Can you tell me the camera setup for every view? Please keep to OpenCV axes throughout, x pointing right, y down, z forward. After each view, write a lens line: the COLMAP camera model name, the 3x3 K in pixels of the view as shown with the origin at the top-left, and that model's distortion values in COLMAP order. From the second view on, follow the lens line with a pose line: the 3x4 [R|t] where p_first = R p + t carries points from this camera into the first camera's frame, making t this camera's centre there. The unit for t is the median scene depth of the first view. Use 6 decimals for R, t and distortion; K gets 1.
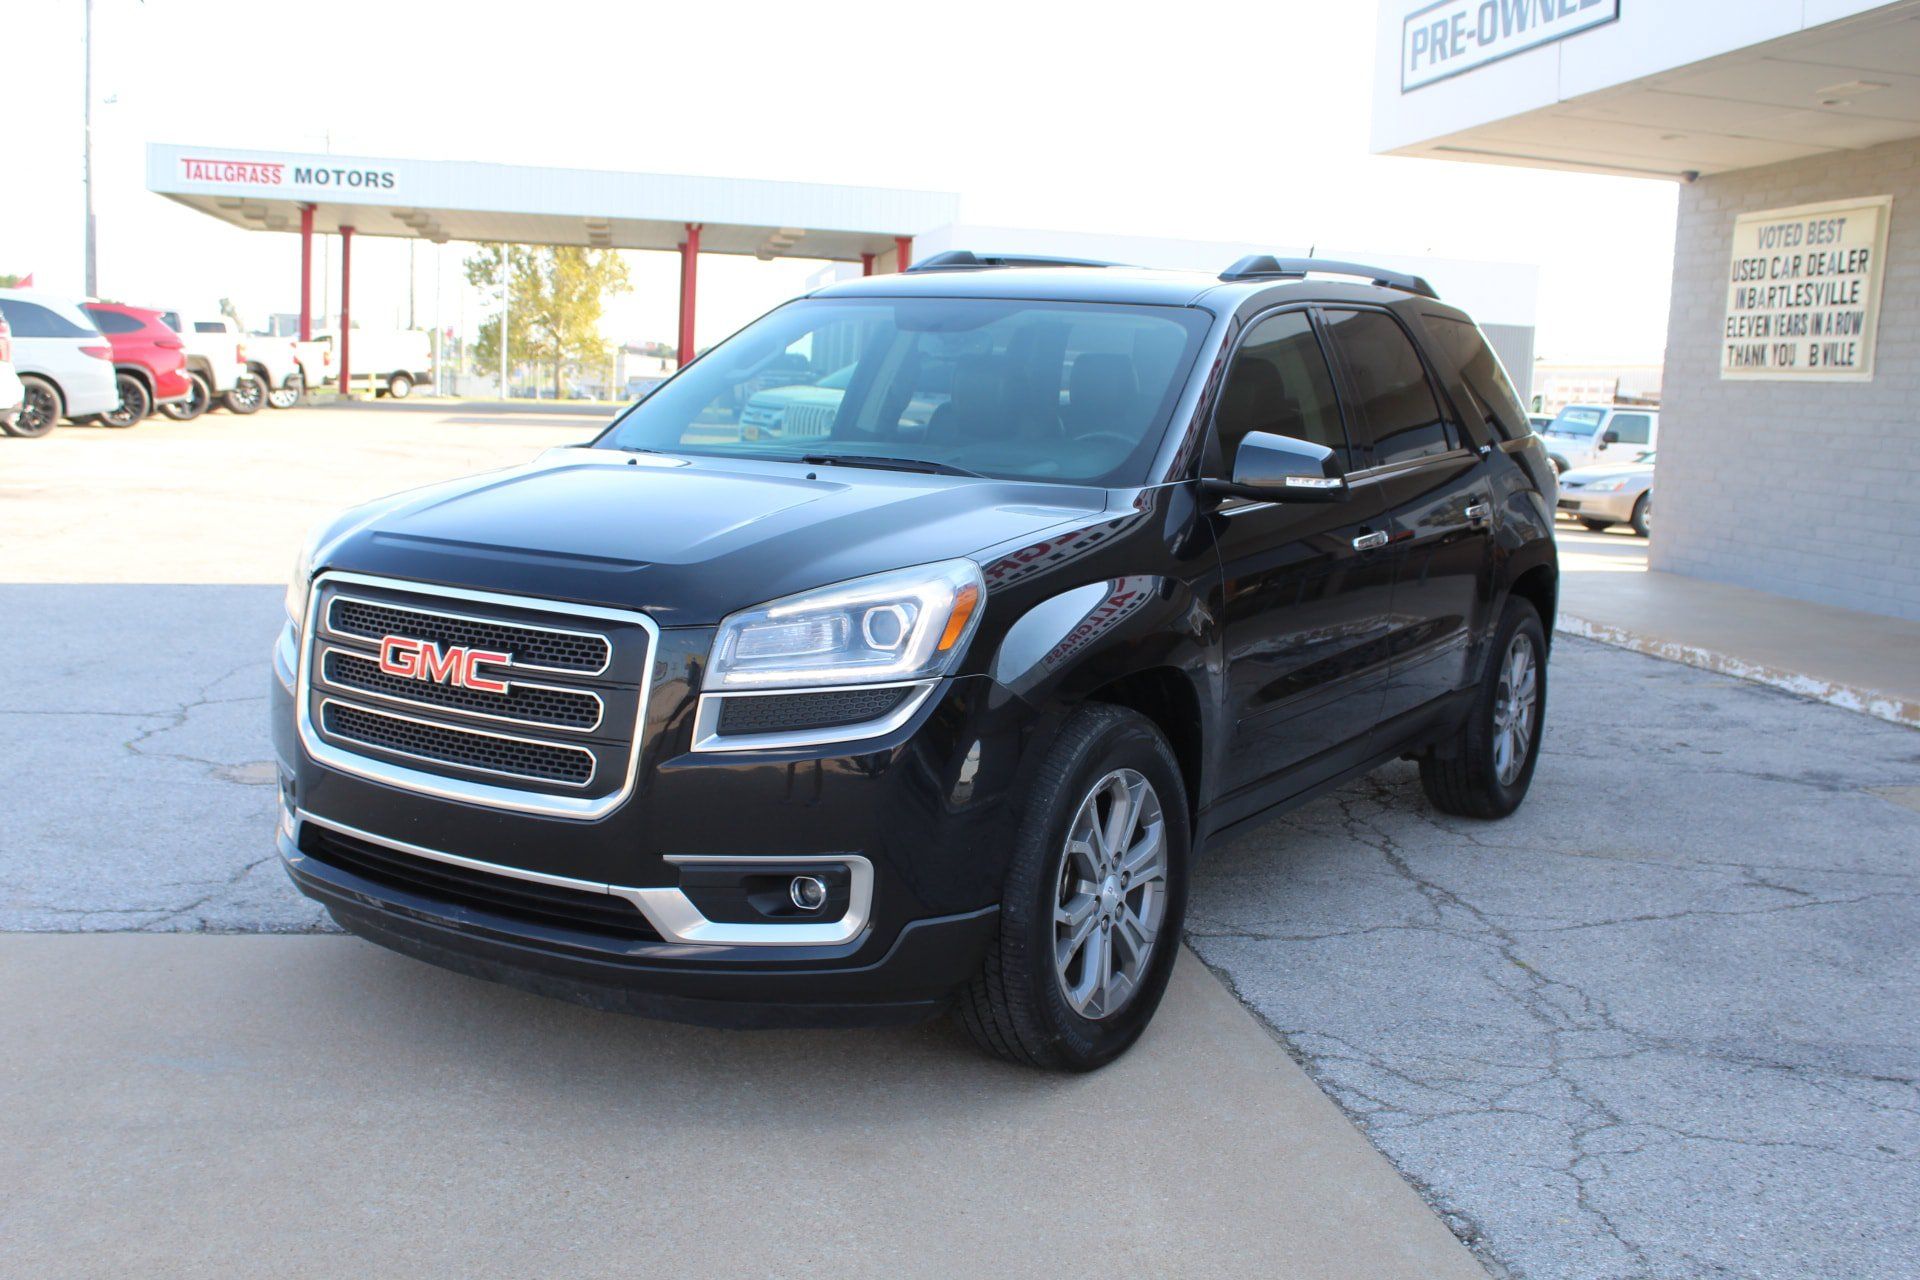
lens RADIAL K [[1902.8, 0, 964.5], [0, 1902.8, 612.7], [0, 0, 1]] dist [-0.134295, 0.164675]
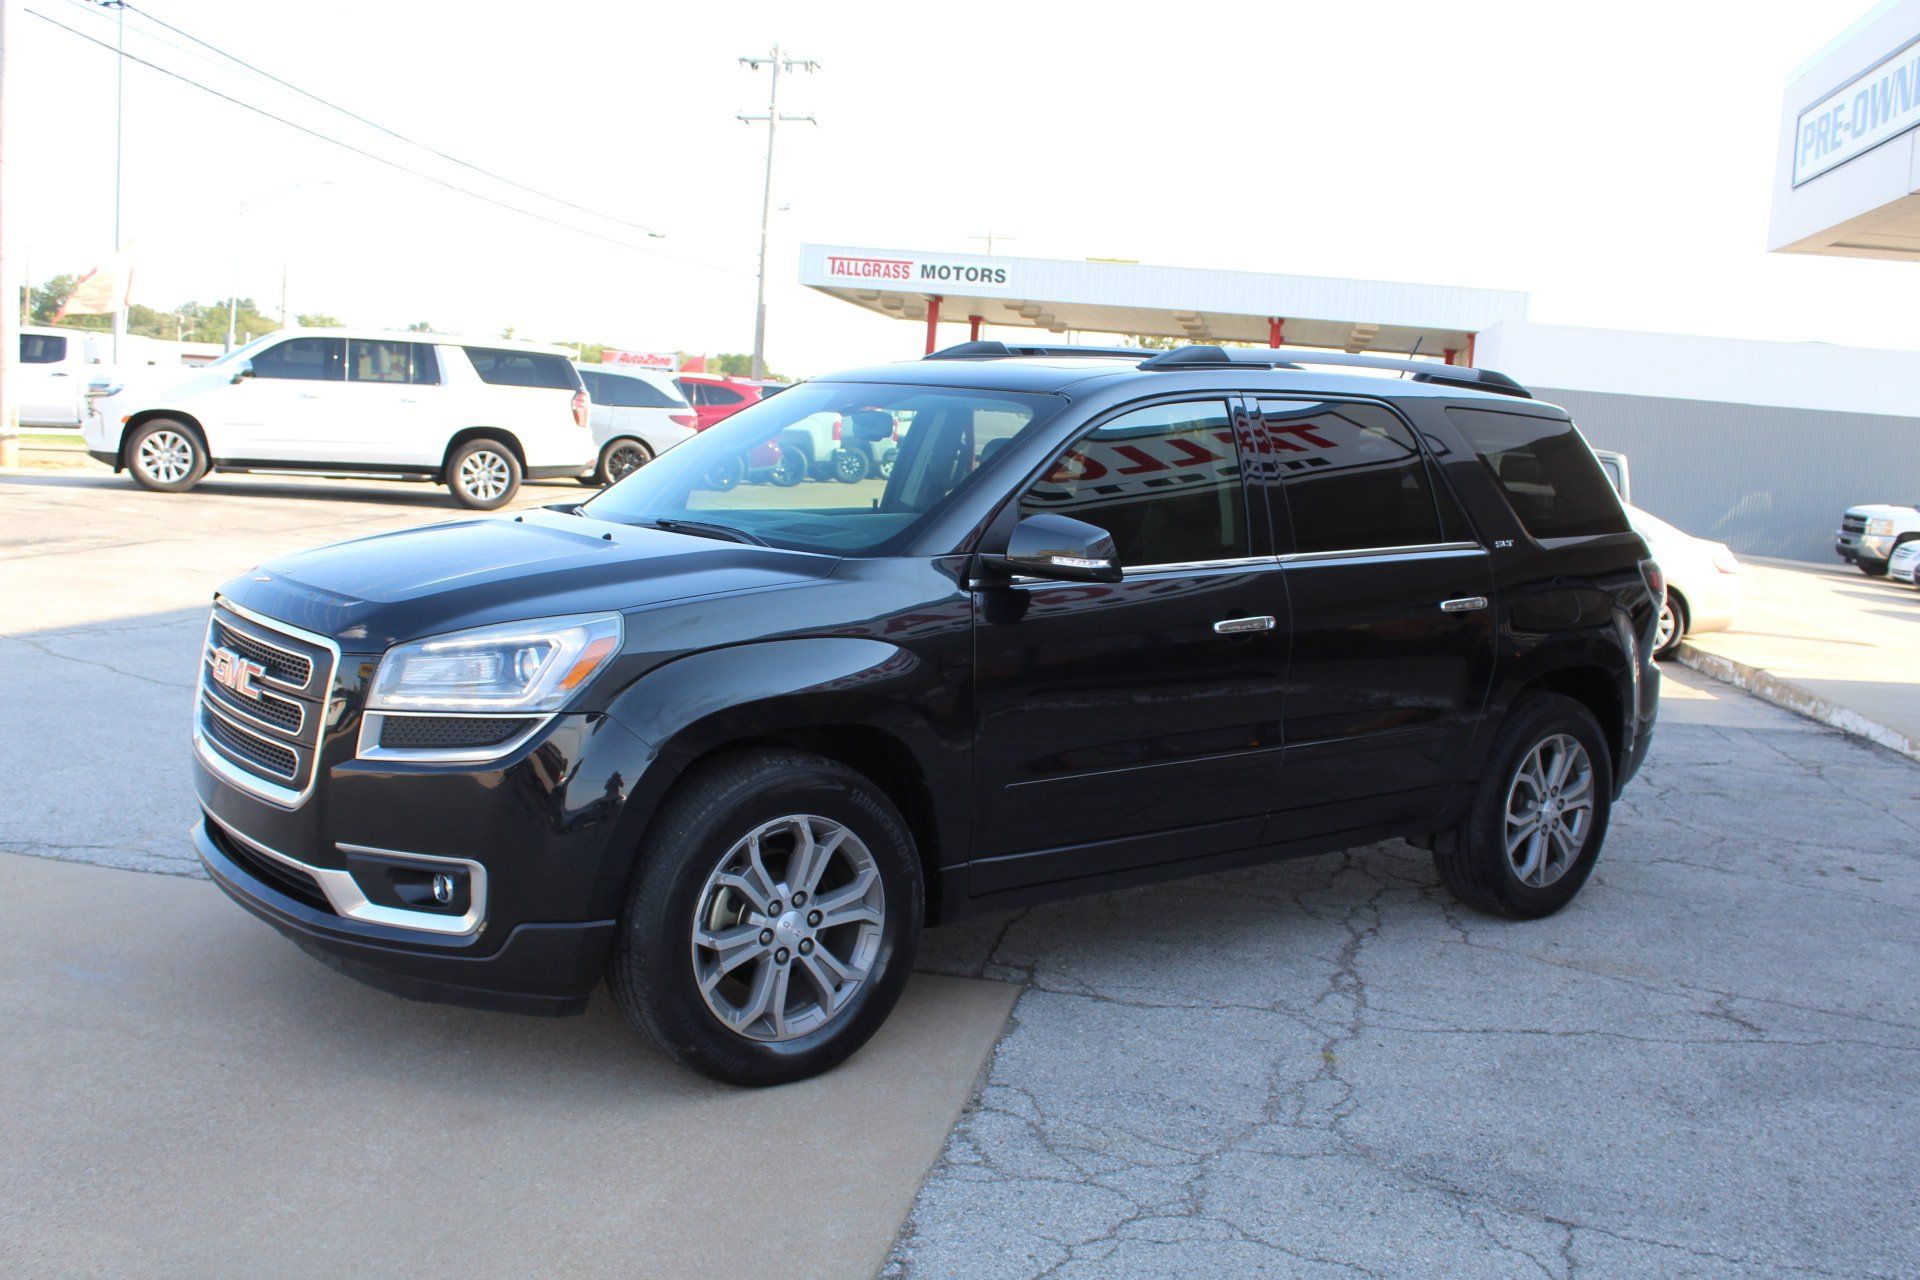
lens RADIAL K [[1762.9, 0, 960.0], [0, 1762.9, 640.0], [0, 0, 1]] dist [-0.152259, 0.166064]
pose [[0.944127, 0.059513, -0.324166, 0.439094], [-0.066341, 0.997746, -0.010042, -0.012123], [0.322837, 0.030987, 0.945947, 0.066661]]
